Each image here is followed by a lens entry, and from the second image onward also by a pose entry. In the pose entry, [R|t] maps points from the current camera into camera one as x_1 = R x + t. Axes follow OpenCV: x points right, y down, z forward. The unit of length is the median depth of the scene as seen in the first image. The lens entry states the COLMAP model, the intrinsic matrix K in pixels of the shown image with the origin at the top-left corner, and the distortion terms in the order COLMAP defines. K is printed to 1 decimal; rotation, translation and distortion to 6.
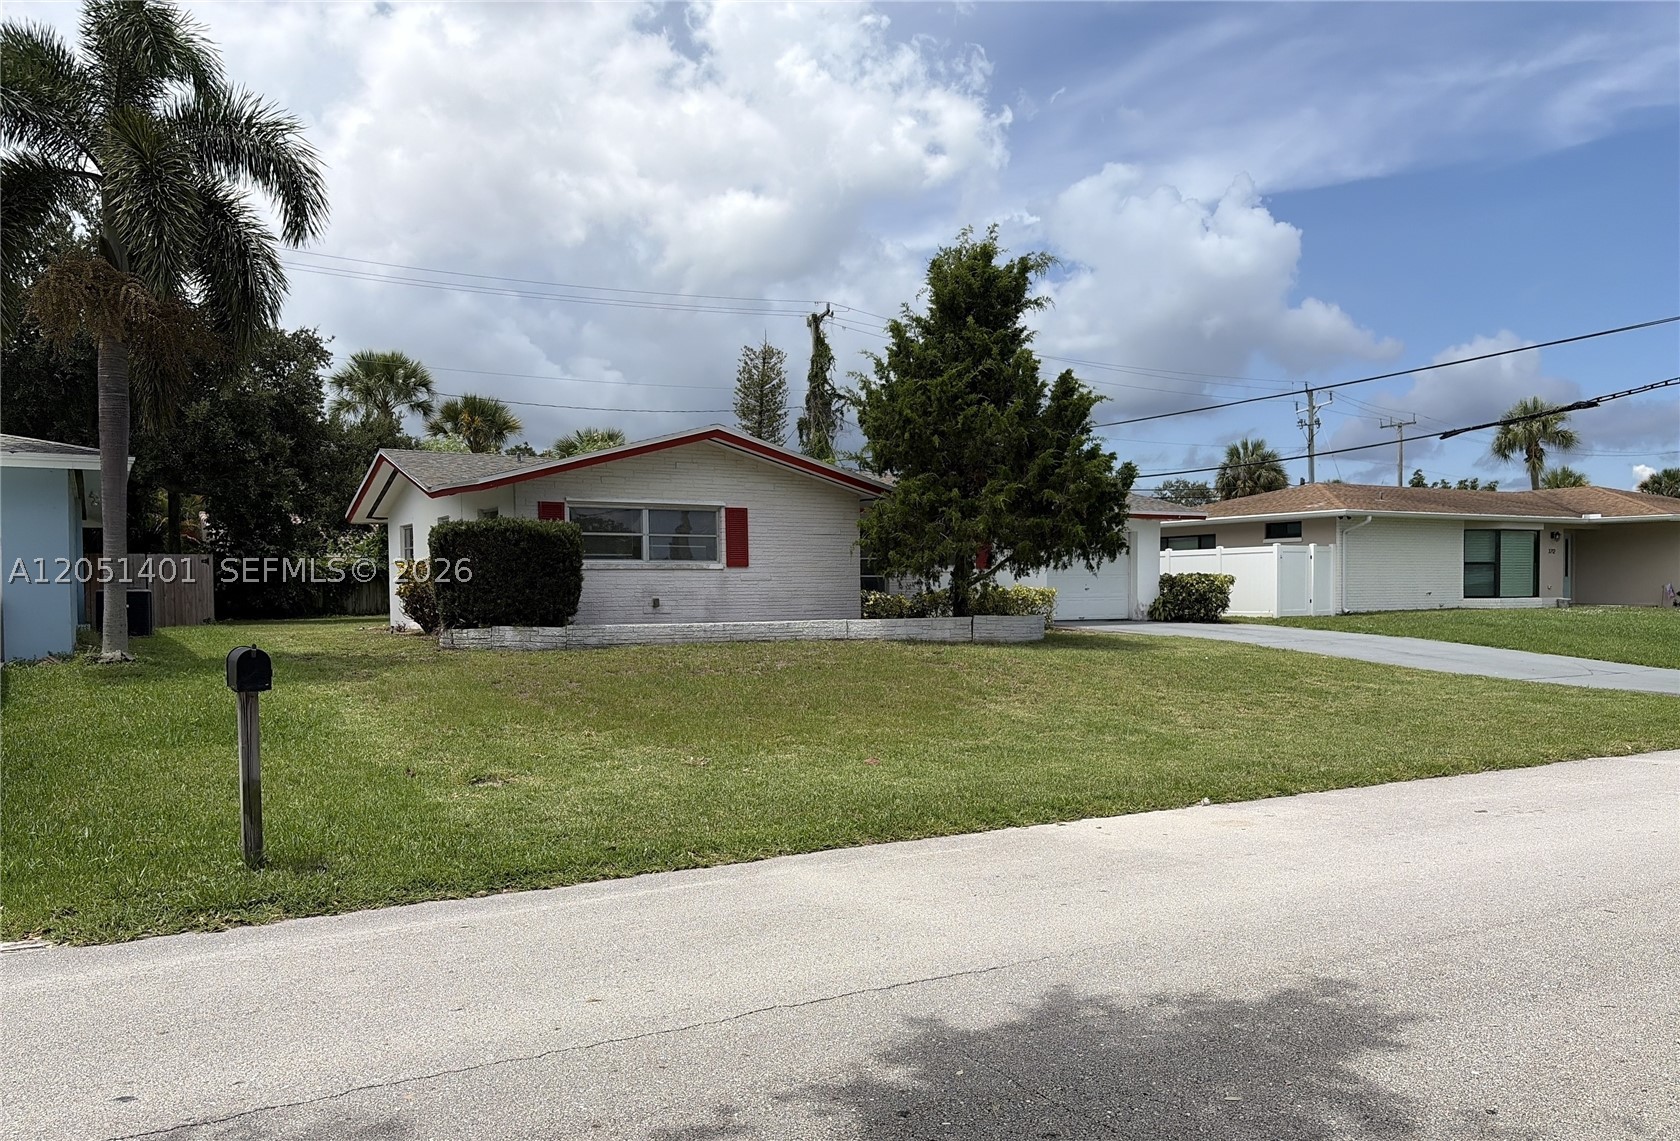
lens RADIAL K [[1265.4, 0, 836.2], [0, 1265.4, 580.8], [0, 0, 1]] dist [0.060310, -0.063077]
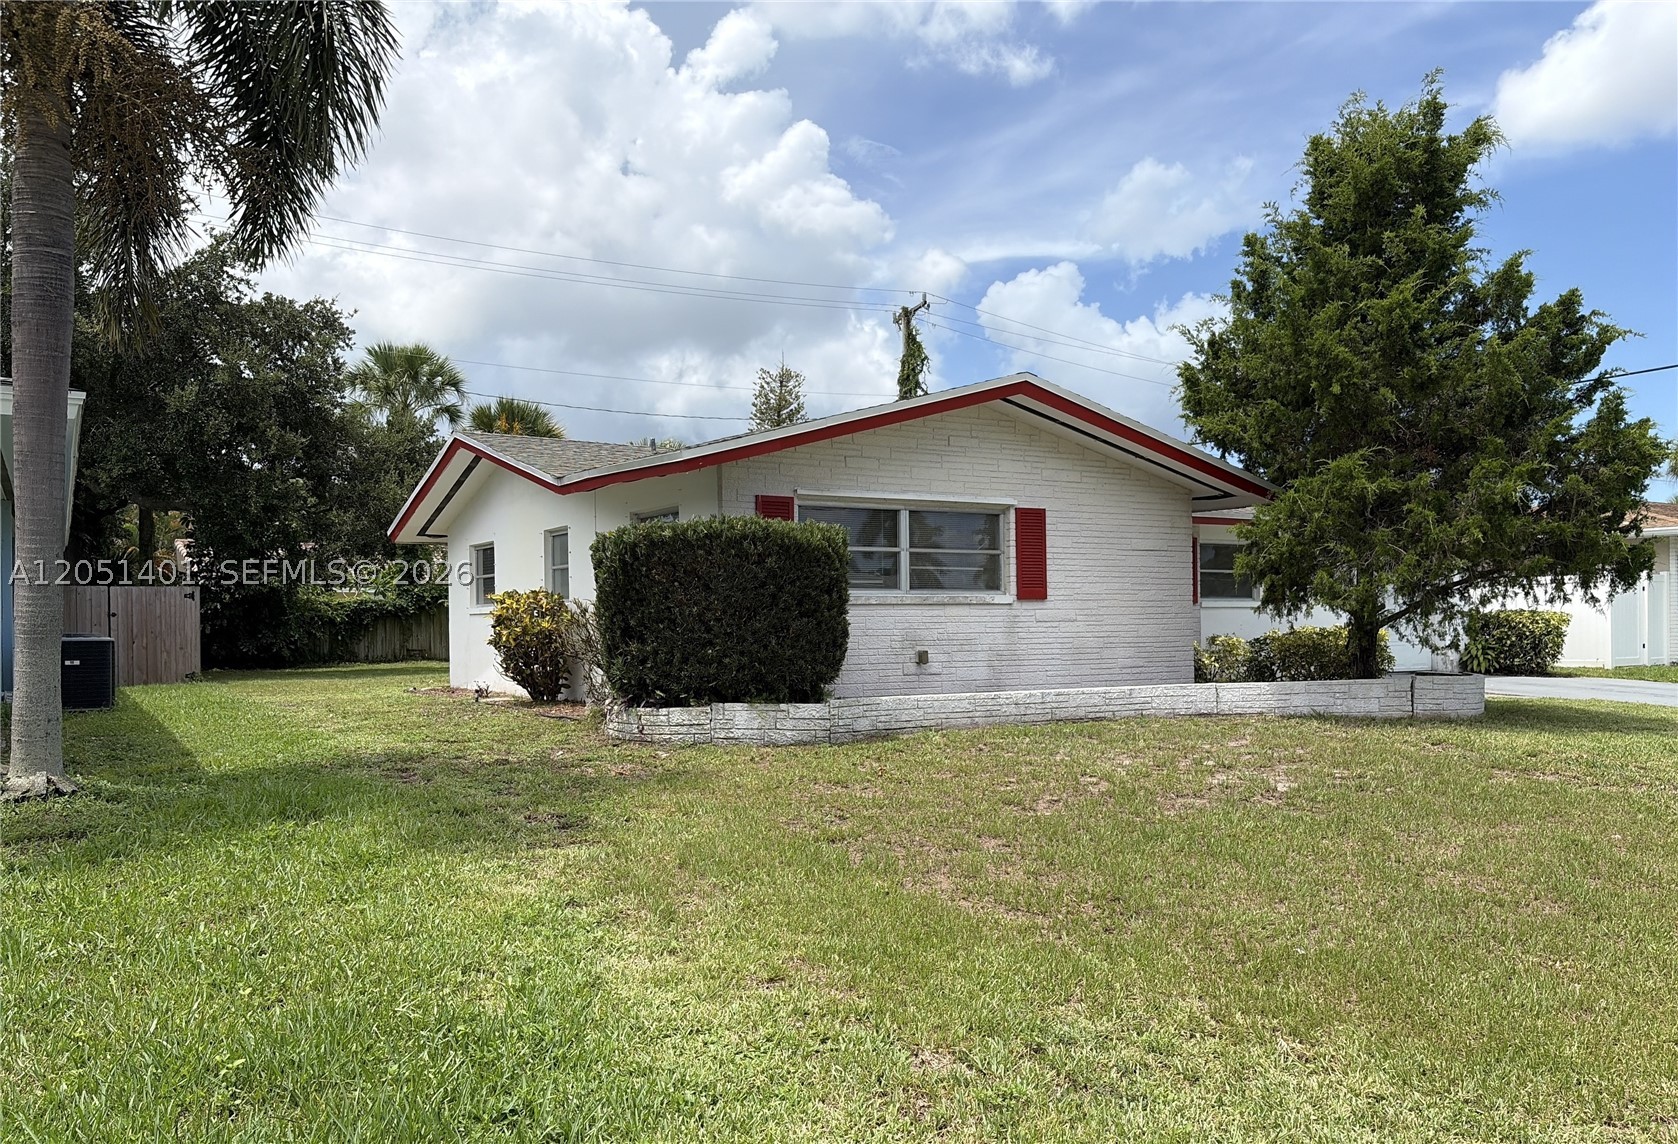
lens RADIAL K [[1263.9, 0, 838.3], [0, 1263.9, 576.3], [0, 0, 1]] dist [0.060310, -0.063077]
pose [[0.999770, -0.001383, 0.021399, -0.189625], [0.002079, 0.999468, -0.032535, -0.002495], [-0.021343, 0.032572, 0.999242, 0.357198]]
